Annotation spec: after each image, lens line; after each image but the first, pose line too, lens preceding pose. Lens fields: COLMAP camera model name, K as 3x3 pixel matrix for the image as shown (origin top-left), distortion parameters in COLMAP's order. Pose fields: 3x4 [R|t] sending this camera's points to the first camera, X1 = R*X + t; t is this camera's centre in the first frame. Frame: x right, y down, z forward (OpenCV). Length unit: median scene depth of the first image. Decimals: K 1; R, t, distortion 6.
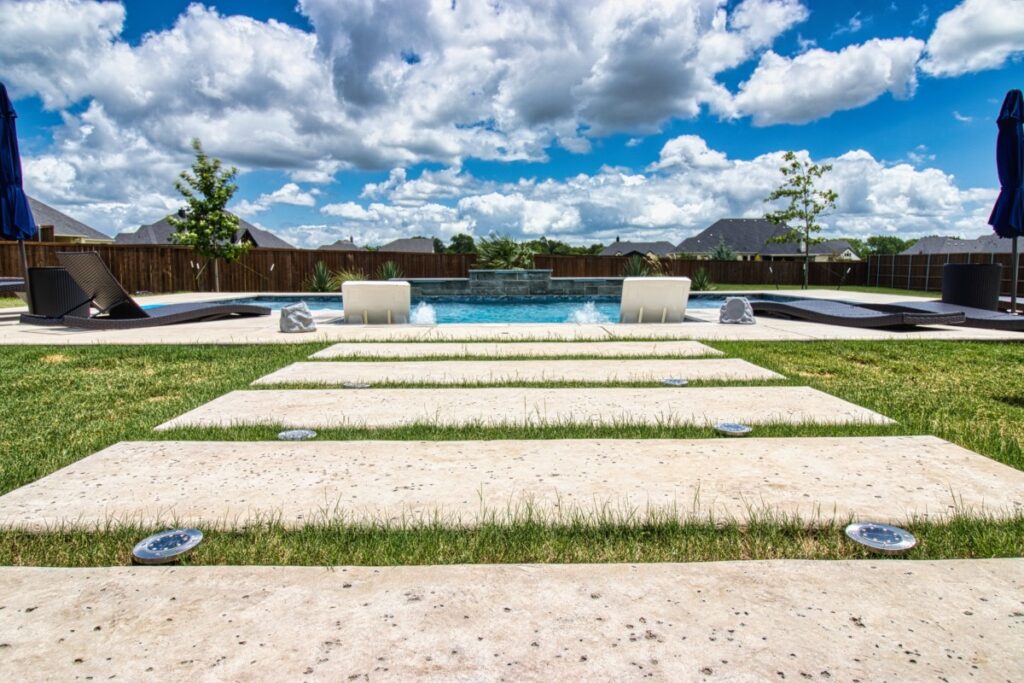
lens RADIAL K [[611.8, 0, 512.0], [0, 611.8, 341.5], [0, 0, 1]] dist [0.027836, -0.033558]
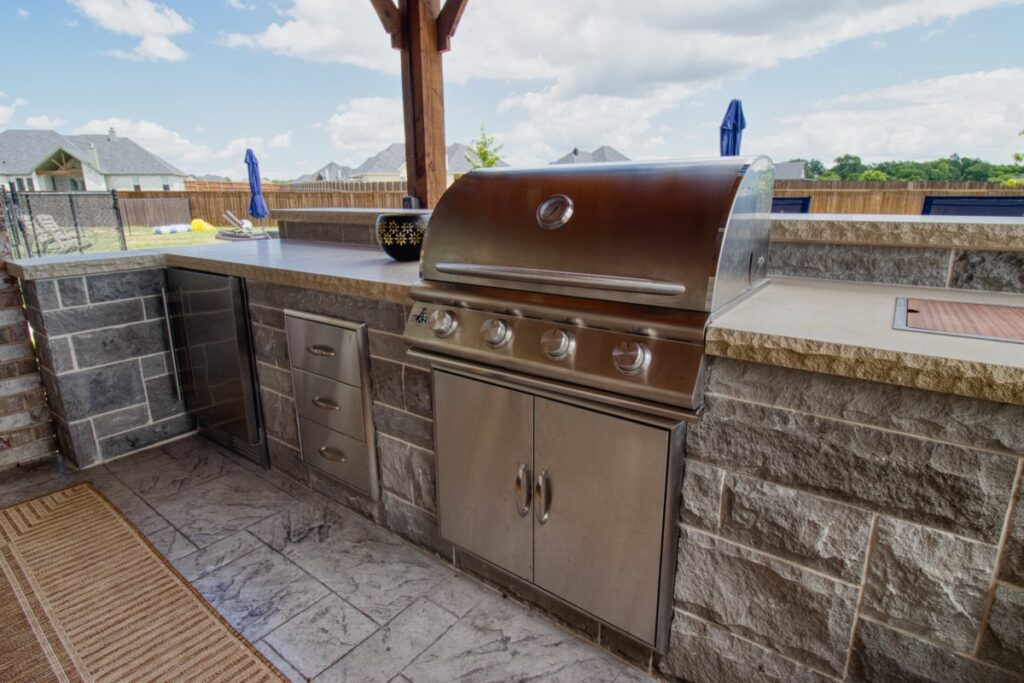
lens RADIAL K [[534.3, 0, 511.9], [0, 534.3, 328.8], [0, 0, 1]] dist [0.004448, -0.015450]
pose [[0.796790, 0.143360, -0.587003, 0.543380], [-0.062987, 0.985862, 0.155273, -0.060004], [0.600964, -0.086746, 0.794555, -0.025768]]
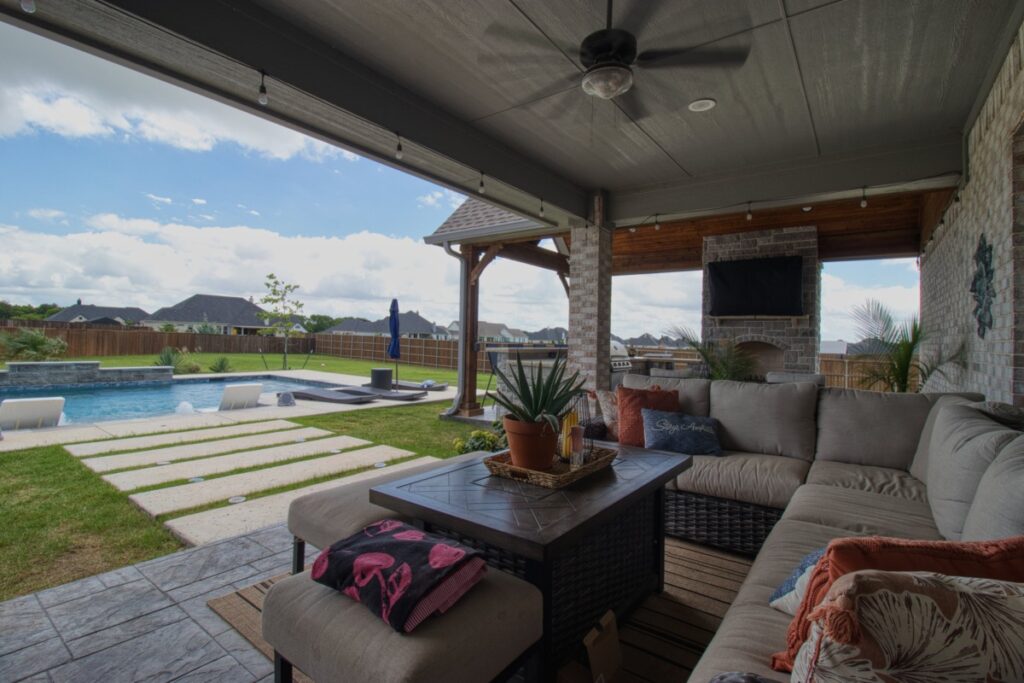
lens RADIAL K [[474.1, 0, 512.3], [0, 474.1, 331.0], [0, 0, 1]] dist [0.003659, -0.015206]
pose [[0.601234, 0.032680, 0.798405, -0.197321], [0.066924, 0.993594, -0.091066, -0.036919], [-0.796266, 0.108185, 0.595195, -0.239924]]
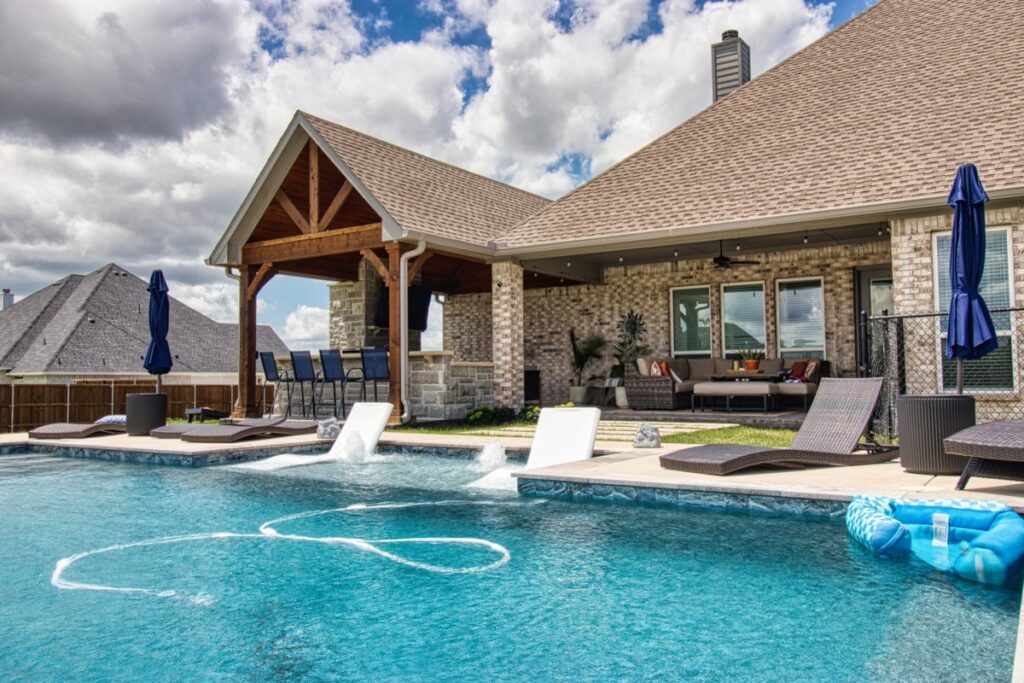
lens RADIAL K [[803.4, 0, 511.8], [0, 803.4, 329.1], [0, 0, 1]] dist [0.017062, -0.008170]
pose [[-0.828106, 0.045673, 0.558708, -0.423514], [0.076855, 0.996514, 0.032451, -0.131214], [-0.555278, 0.069813, -0.828730, 1.014988]]
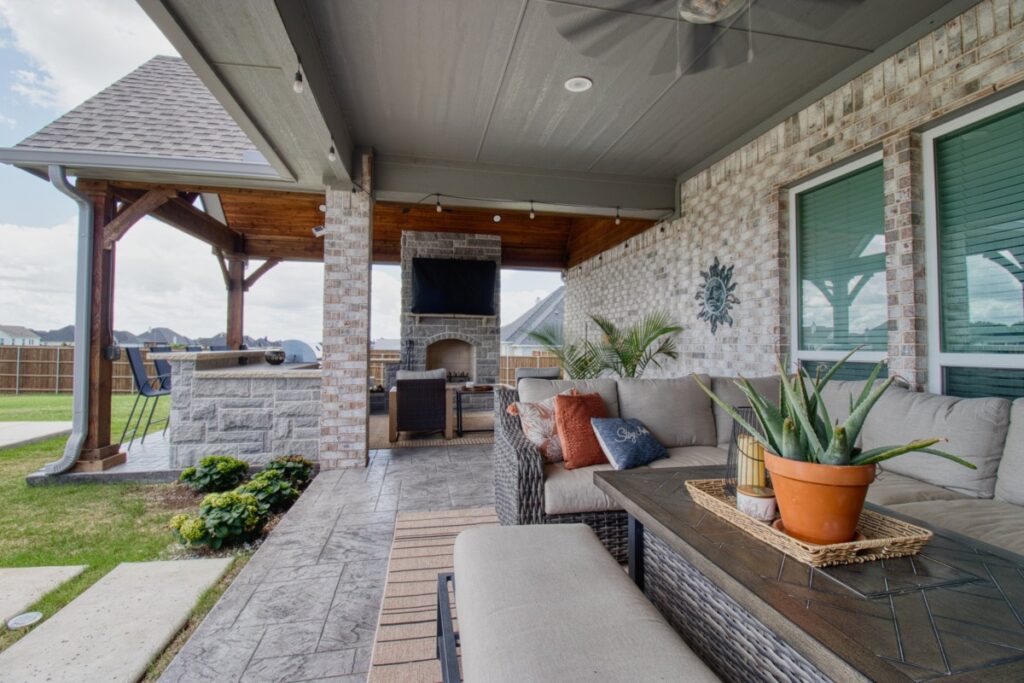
lens RADIAL K [[474.1, 0, 512.3], [0, 474.1, 331.0], [0, 0, 1]] dist [0.003659, -0.015206]
pose [[-0.186621, 0.032293, 0.981901, -0.151147], [0.108554, 0.994017, -0.012060, -0.055362], [-0.976416, 0.104339, -0.189010, -0.057858]]
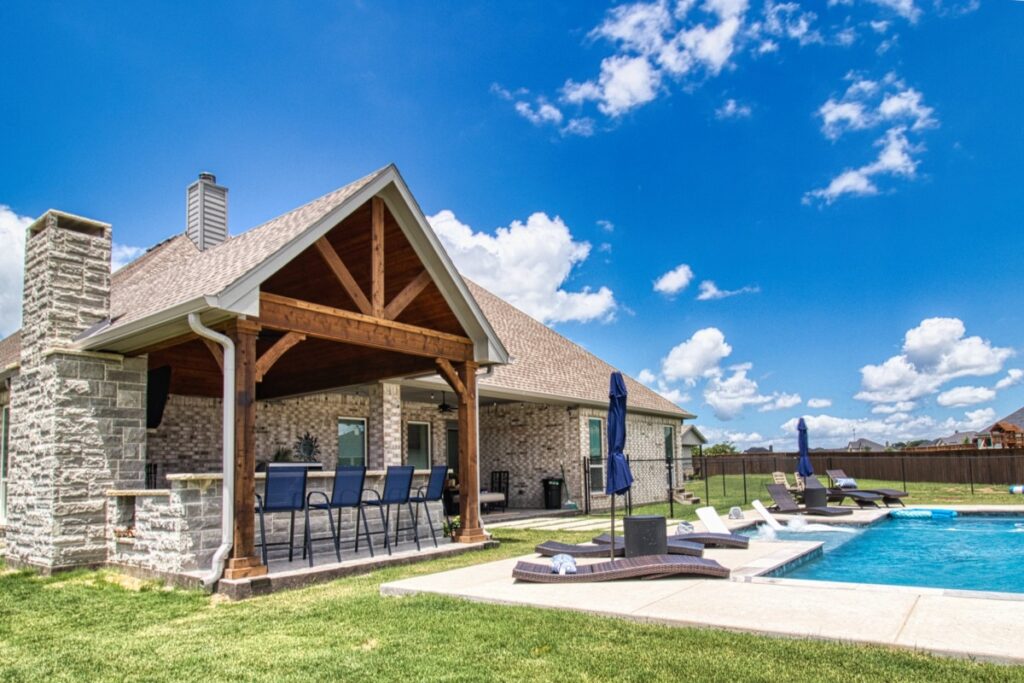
lens RADIAL K [[634.4, 0, 552.3], [0, 634.4, 425.3], [0, 0, 1]] dist [0.002482, -0.020487]
pose [[-0.583630, -0.041206, -0.810973, 0.923119], [-0.064554, 0.997905, -0.004247, -0.141178], [0.809449, 0.049873, -0.585068, 0.791868]]
